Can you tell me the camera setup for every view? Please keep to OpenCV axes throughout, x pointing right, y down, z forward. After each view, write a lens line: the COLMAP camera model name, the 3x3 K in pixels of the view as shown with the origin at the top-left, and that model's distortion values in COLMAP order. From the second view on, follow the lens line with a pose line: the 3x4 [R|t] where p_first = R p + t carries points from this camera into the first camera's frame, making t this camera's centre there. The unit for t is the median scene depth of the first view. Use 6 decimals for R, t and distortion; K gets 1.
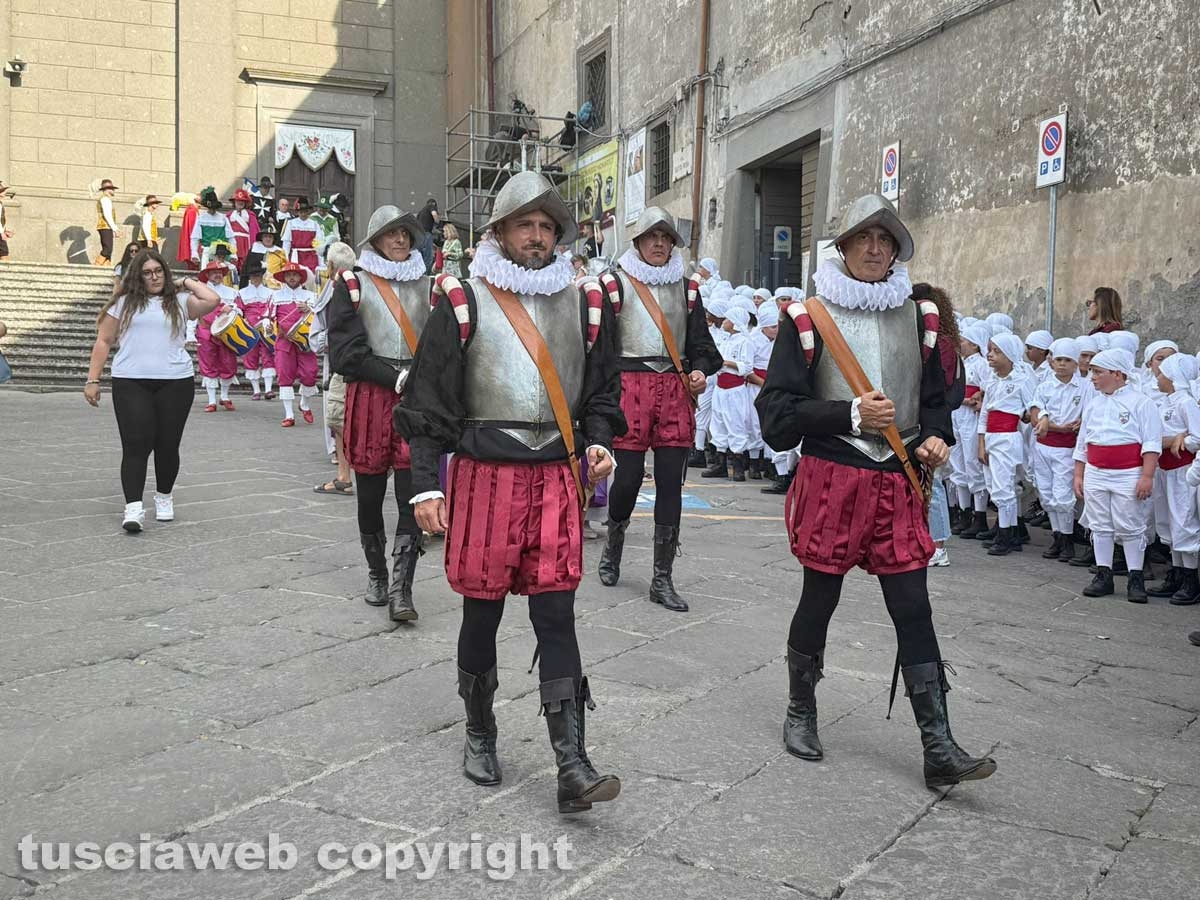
lens RADIAL K [[1516.3, 0, 616.7], [0, 1516.3, 457.4], [0, 0, 1]] dist [0.224997, -0.542458]
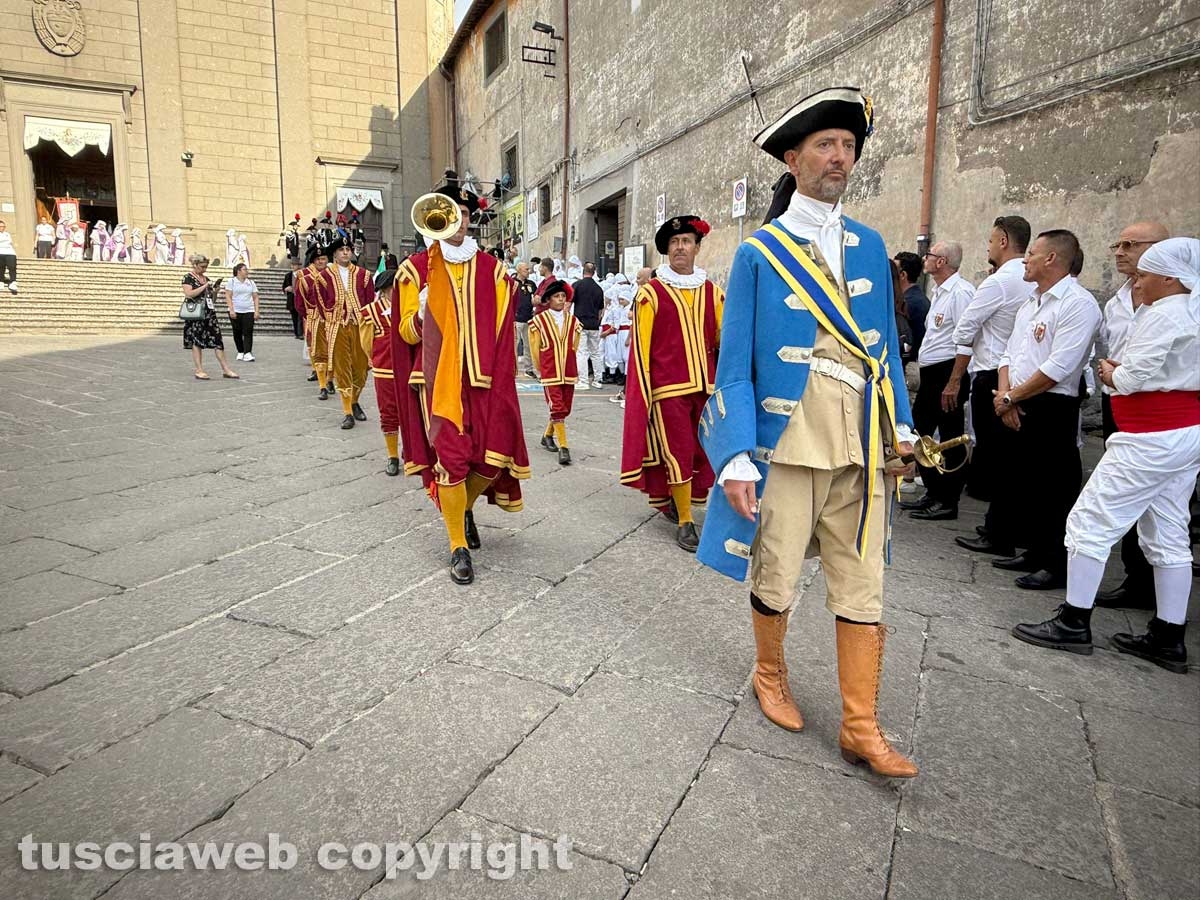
lens RADIAL K [[804.4, 0, 600.0], [0, 804.4, 450.0], [0, 0, 1]] dist [0.004750, 0.003859]
pose [[0.997272, -0.024092, 0.069768, 0.026360], [0.017083, 0.994905, 0.099363, 0.005172], [-0.071806, -0.097900, 0.992602, 0.004801]]
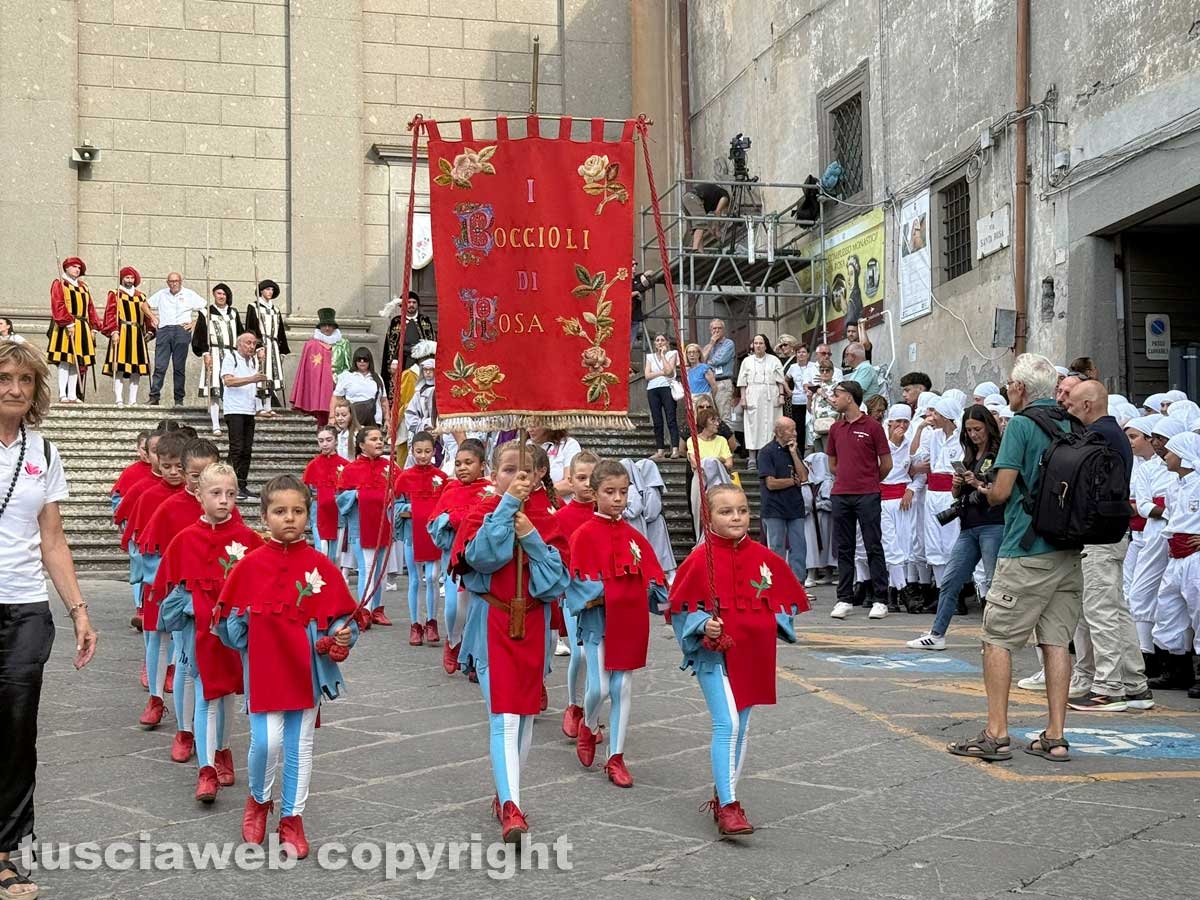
lens RADIAL K [[1942.9, 0, 600.0], [0, 1942.9, 450.0], [0, 0, 1]] dist [0.149122, -0.042468]
pose [[0.994965, -0.030903, -0.095338, -0.072278], [0.021868, 0.995294, -0.094397, -0.012702], [0.097807, 0.091836, 0.990959, 0.113387]]
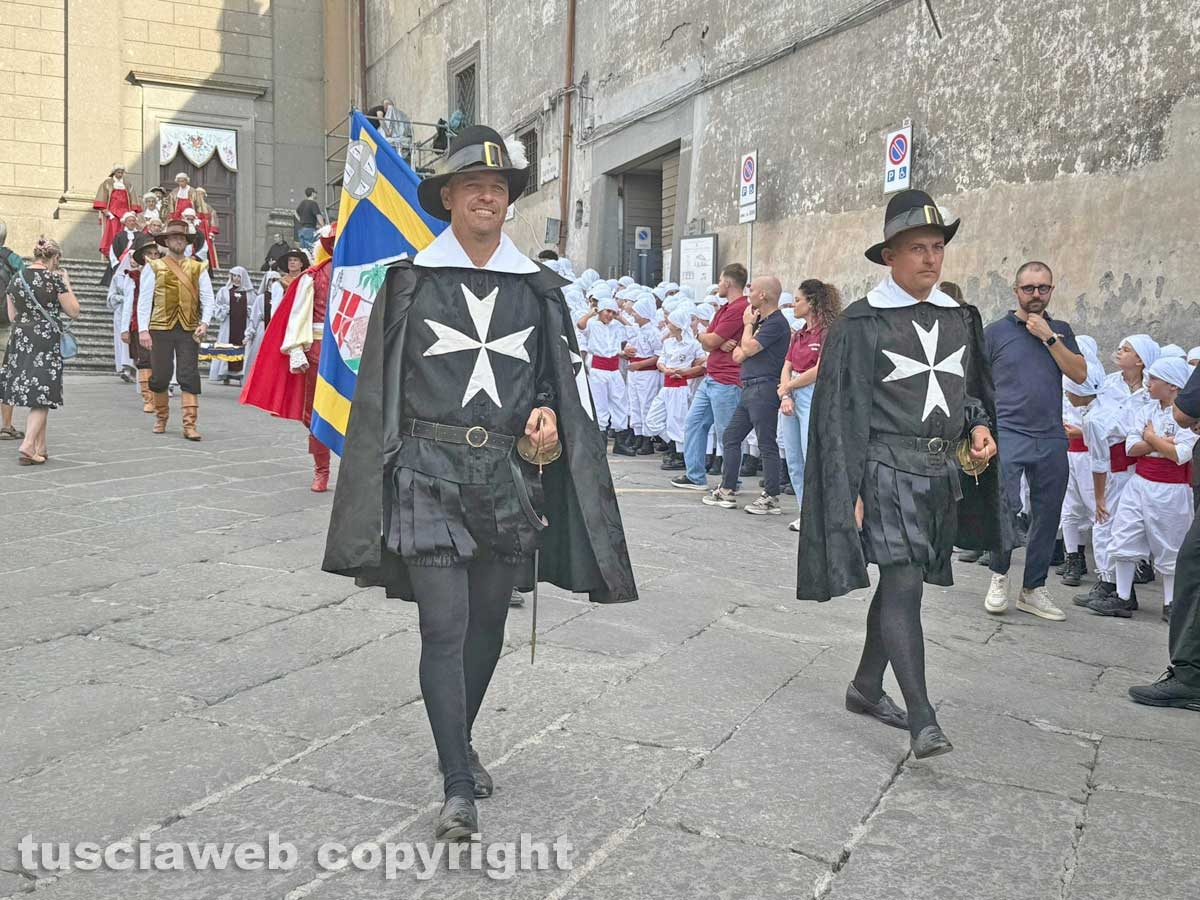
lens RADIAL K [[1349.7, 0, 613.9], [0, 1349.7, 456.6], [0, 0, 1]] dist [0.217216, -0.511400]
pose [[0.994164, -0.003330, 0.107825, -0.022817], [0.001708, 0.999884, 0.015136, 0.000509], [-0.107863, -0.014864, 0.994055, 0.024517]]
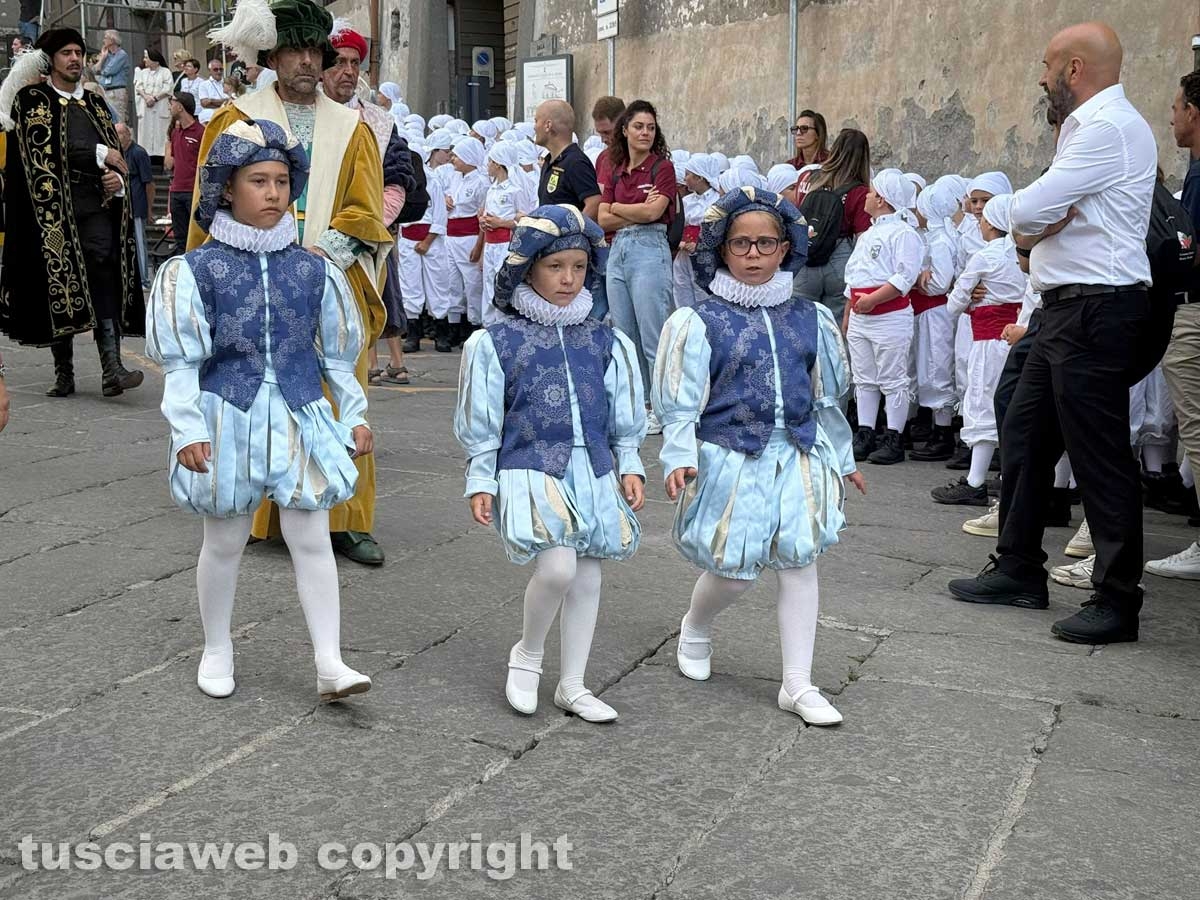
lens RADIAL K [[1888.7, 0, 588.8], [0, 1888.7, 446.2], [0, 0, 1]] dist [0.147385, -0.067091]
pose [[0.987471, -0.027060, 0.155466, 0.001819], [0.019144, 0.998454, 0.052192, 0.010762], [-0.156638, -0.048561, 0.986462, -0.019543]]
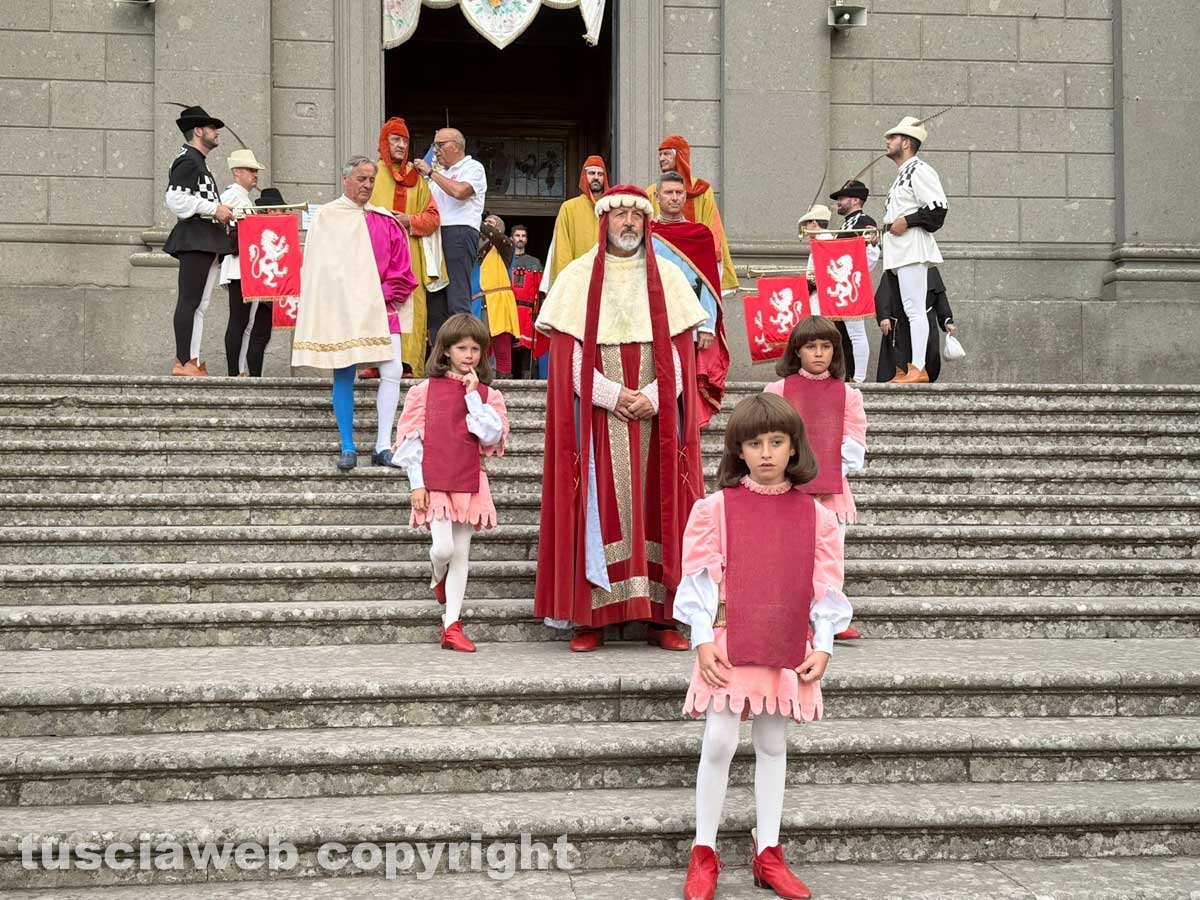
lens RADIAL K [[1349.7, 0, 613.9], [0, 1349.7, 456.6], [0, 0, 1]] dist [0.217216, -0.511400]
pose [[0.971968, -0.024273, -0.233856, -0.591091], [0.012552, 0.998595, -0.051476, -0.127209], [0.234777, 0.047097, 0.970908, 0.873327]]
